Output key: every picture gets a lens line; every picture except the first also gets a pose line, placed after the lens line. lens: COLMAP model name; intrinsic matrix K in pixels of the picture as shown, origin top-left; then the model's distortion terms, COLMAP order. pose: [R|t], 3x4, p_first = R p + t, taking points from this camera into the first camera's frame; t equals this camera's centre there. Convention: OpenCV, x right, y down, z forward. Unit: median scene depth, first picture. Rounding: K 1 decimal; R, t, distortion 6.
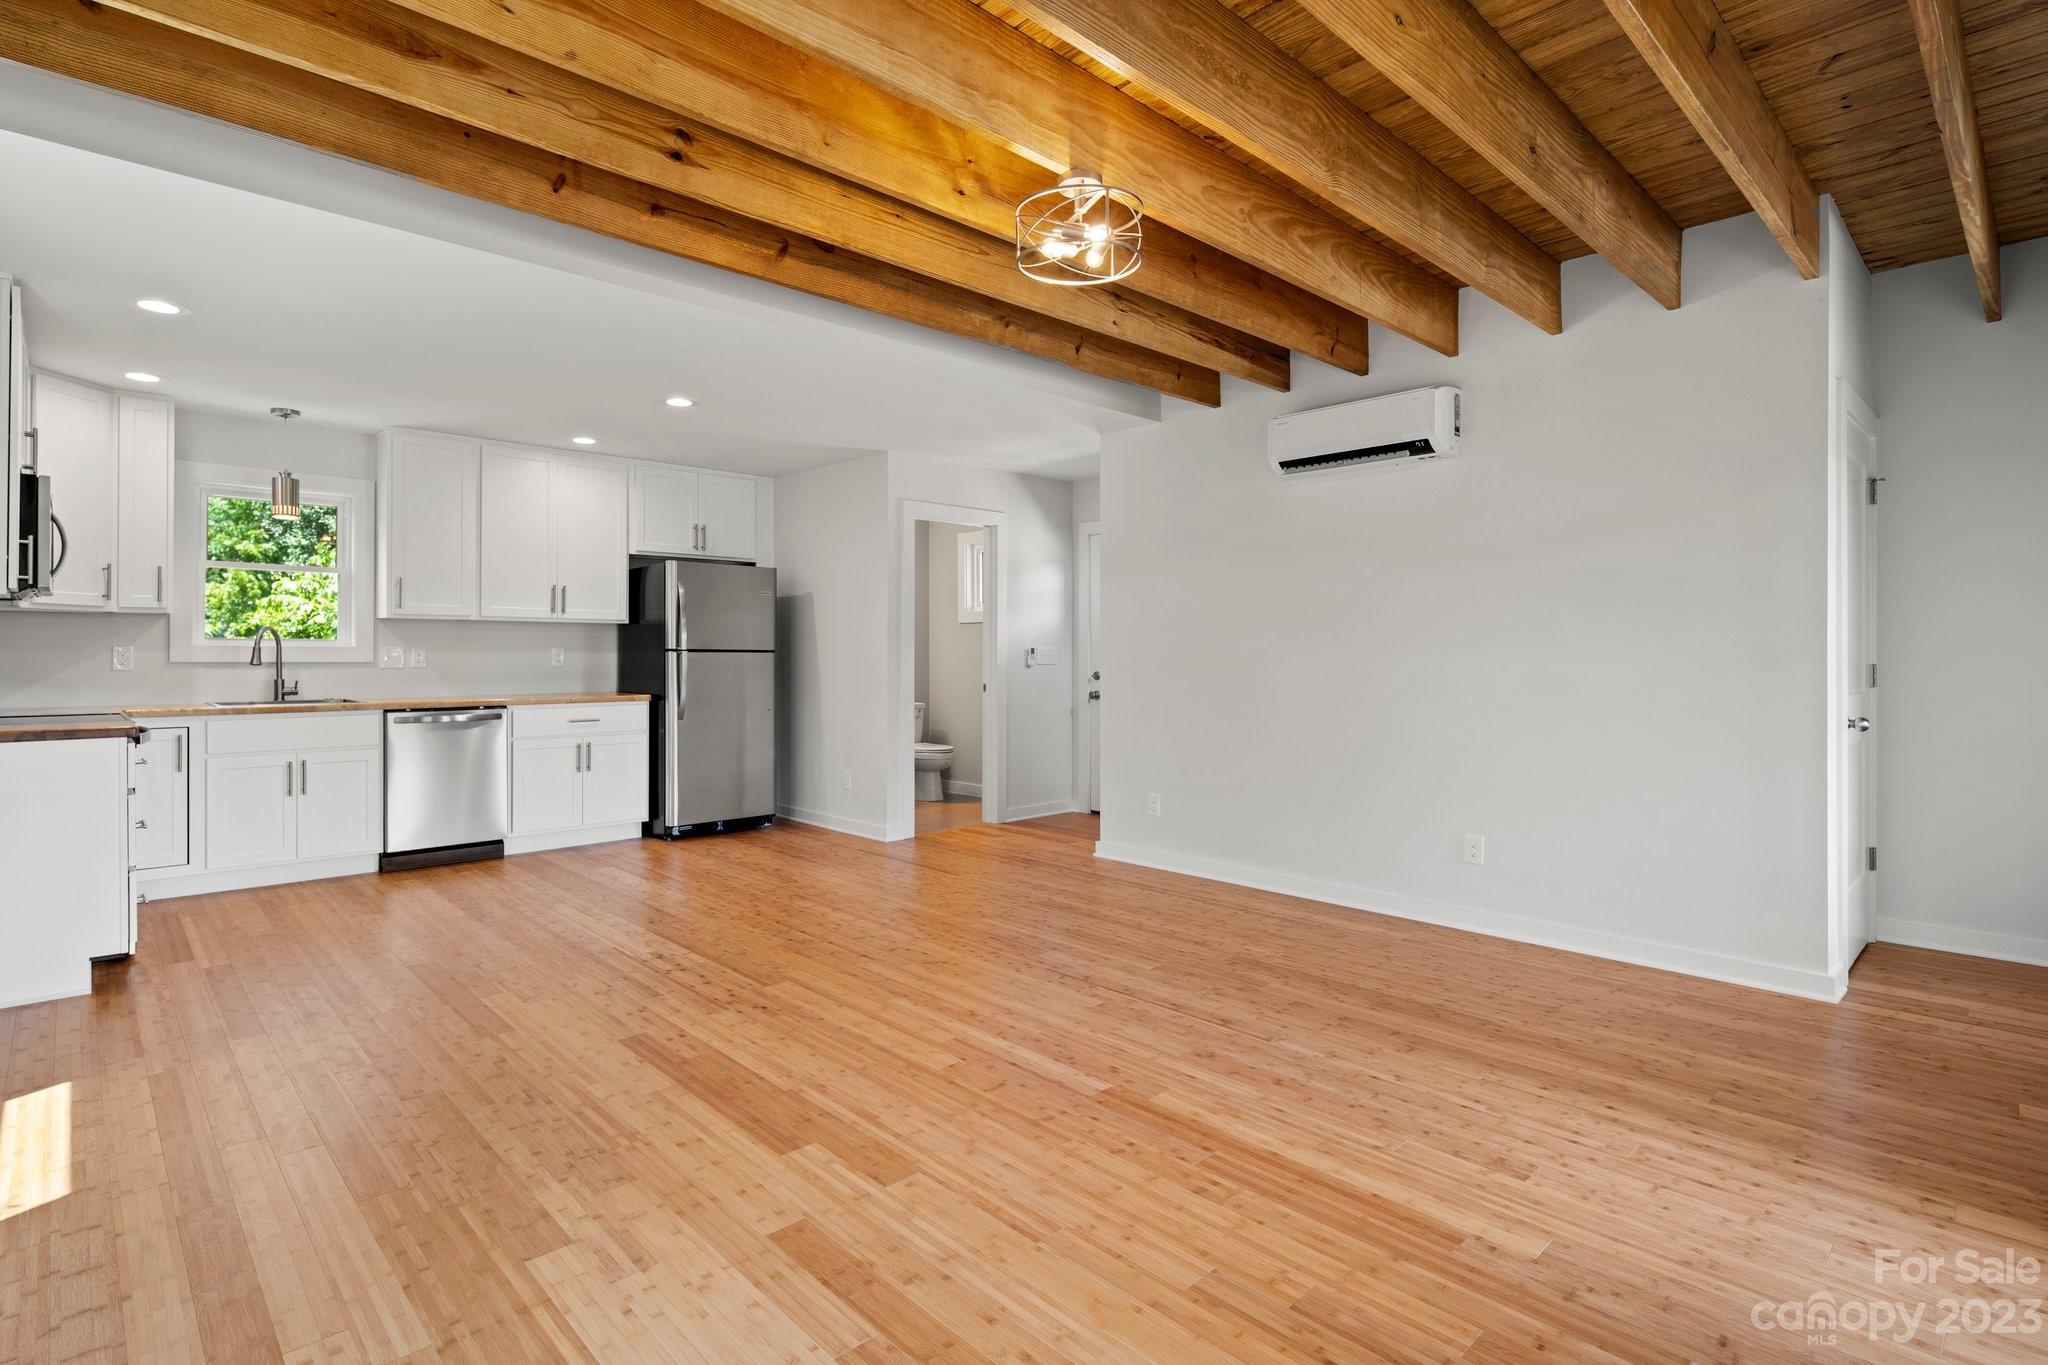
lens RADIAL K [[1003.3, 0, 1011.5], [0, 1003.3, 653.6], [0, 0, 1]] dist [0.007270, -0.006033]
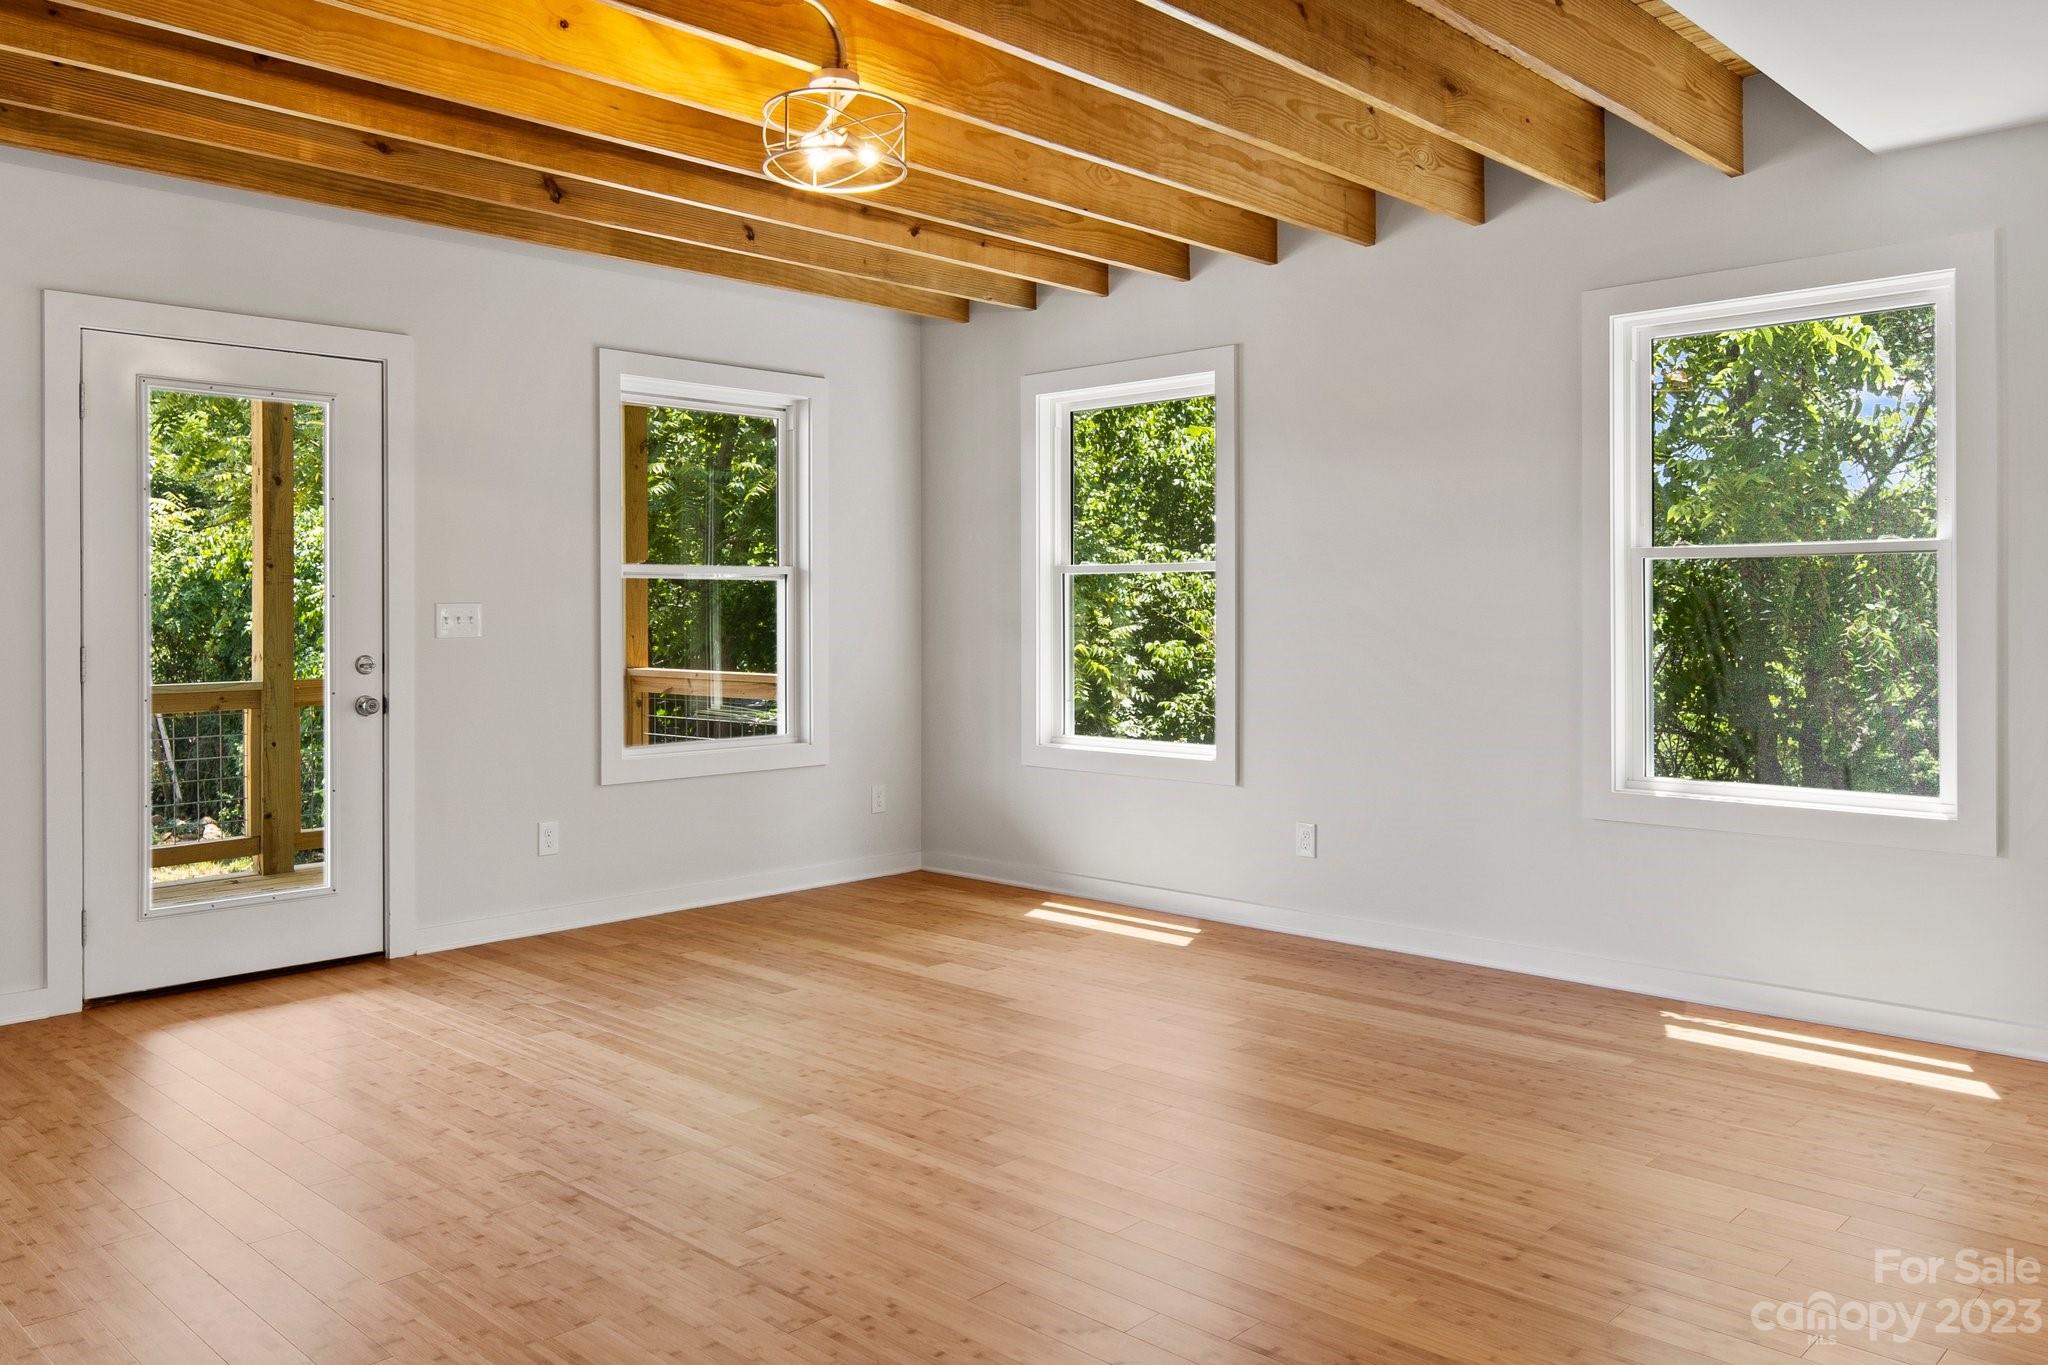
lens RADIAL K [[1526.5, 0, 1000.5], [0, 1526.5, 612.3], [0, 0, 1]] dist [0.001466, 0.002699]
pose [[-0.999094, 0.003238, -0.042429, -0.012611], [0.003083, 0.999988, 0.003722, -0.002823], [0.042440, 0.003587, -0.999093, 1.556135]]
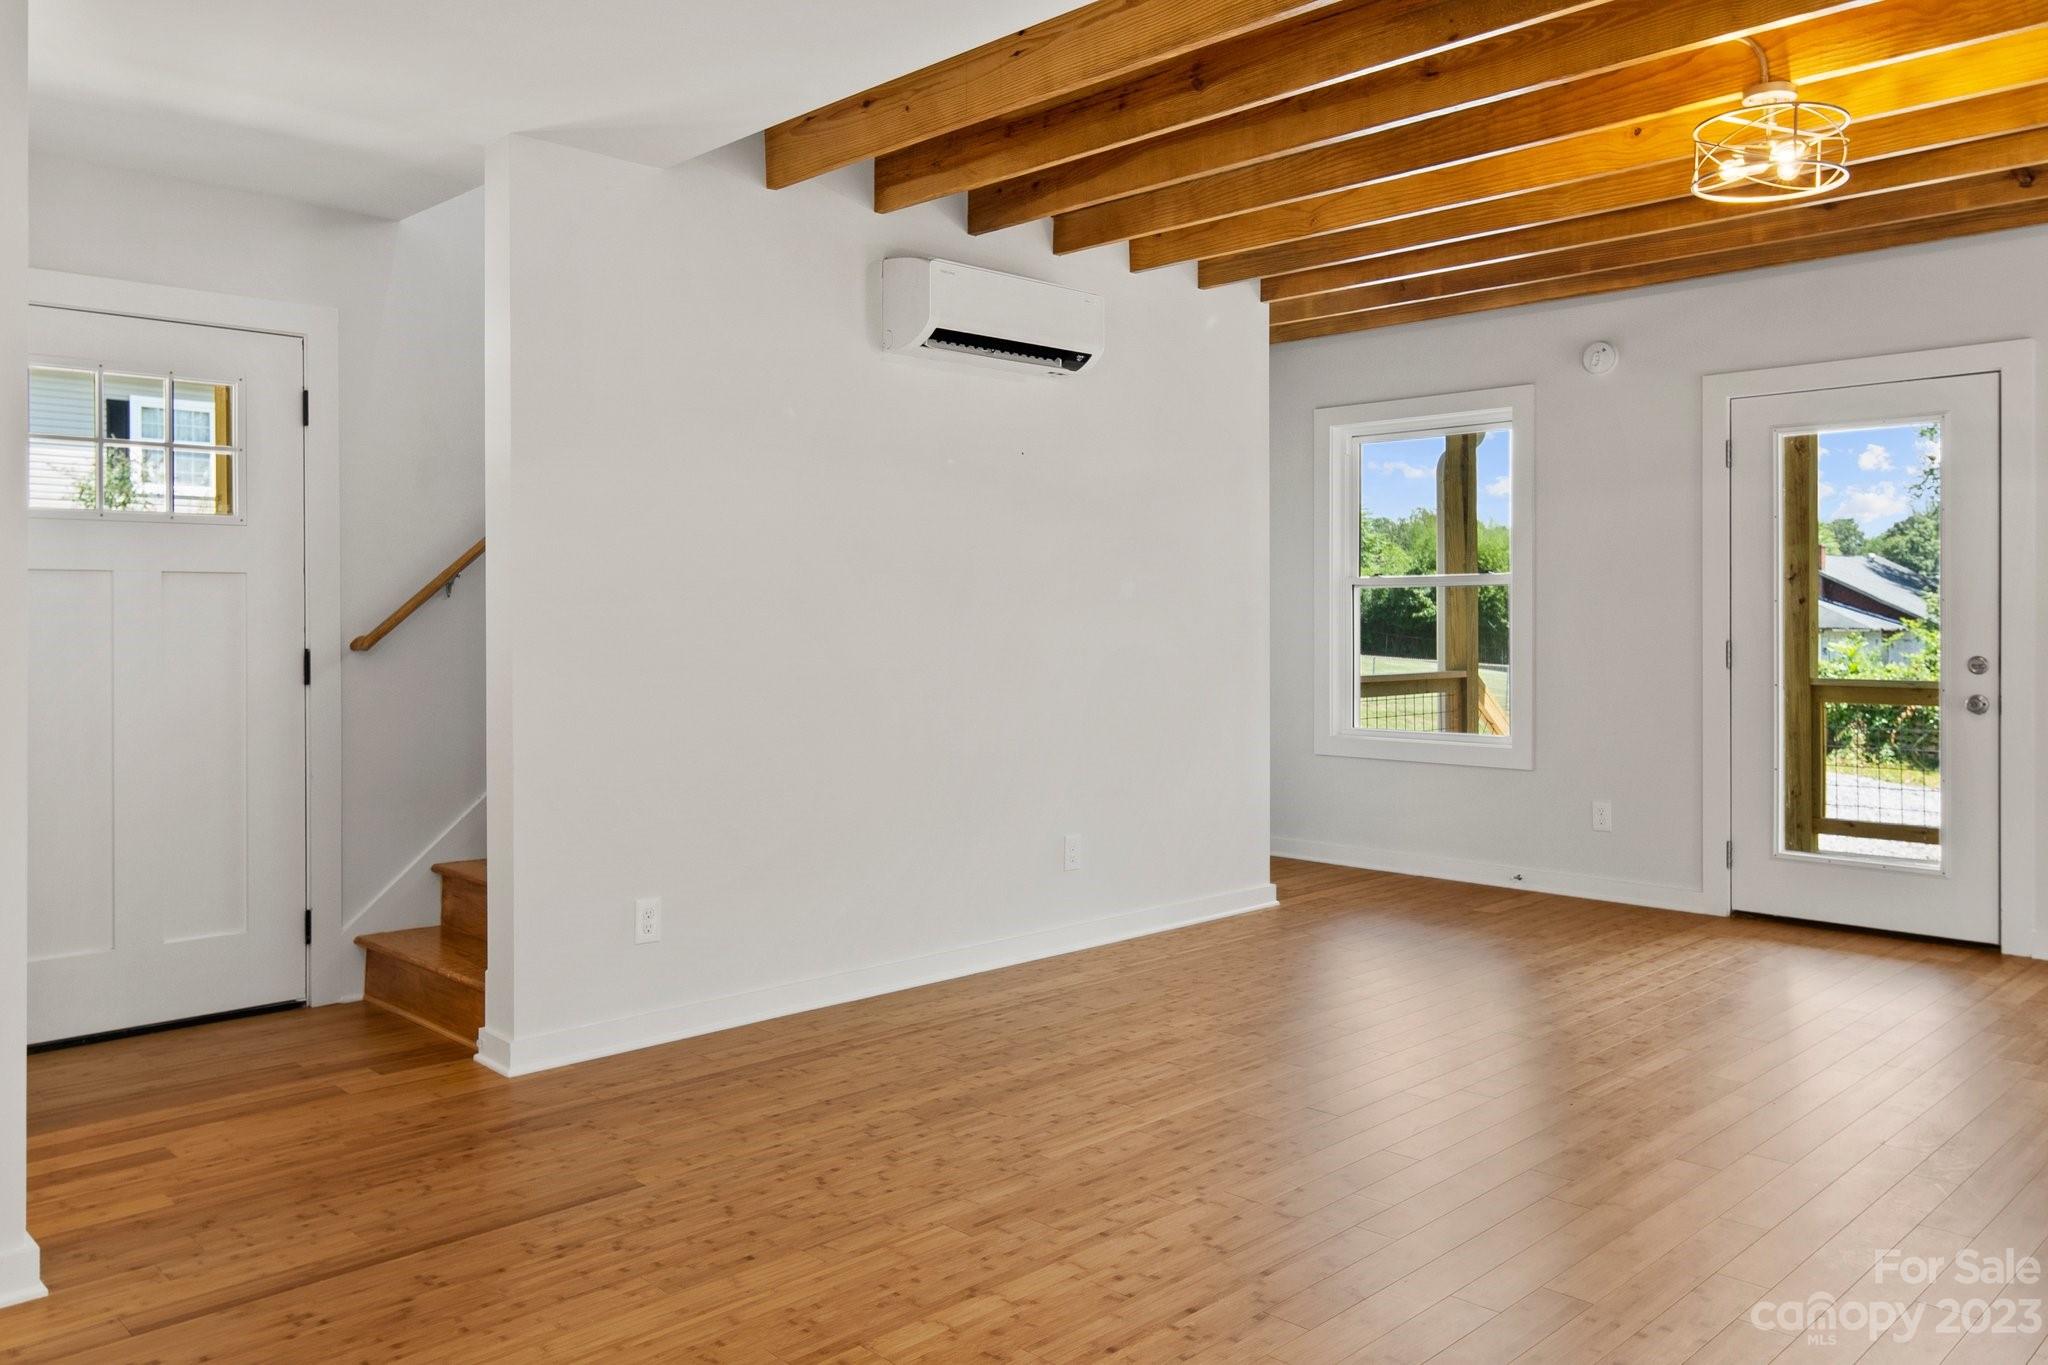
lens RADIAL K [[1526.5, 0, 1004.9], [0, 1526.5, 624.5], [0, 0, 1]] dist [0.001466, 0.002699]
pose [[-0.014576, -0.003695, 0.999887, -0.854474], [0.005309, 0.999979, 0.003773, -0.000966], [-0.999880, 0.005363, -0.014556, 1.129320]]
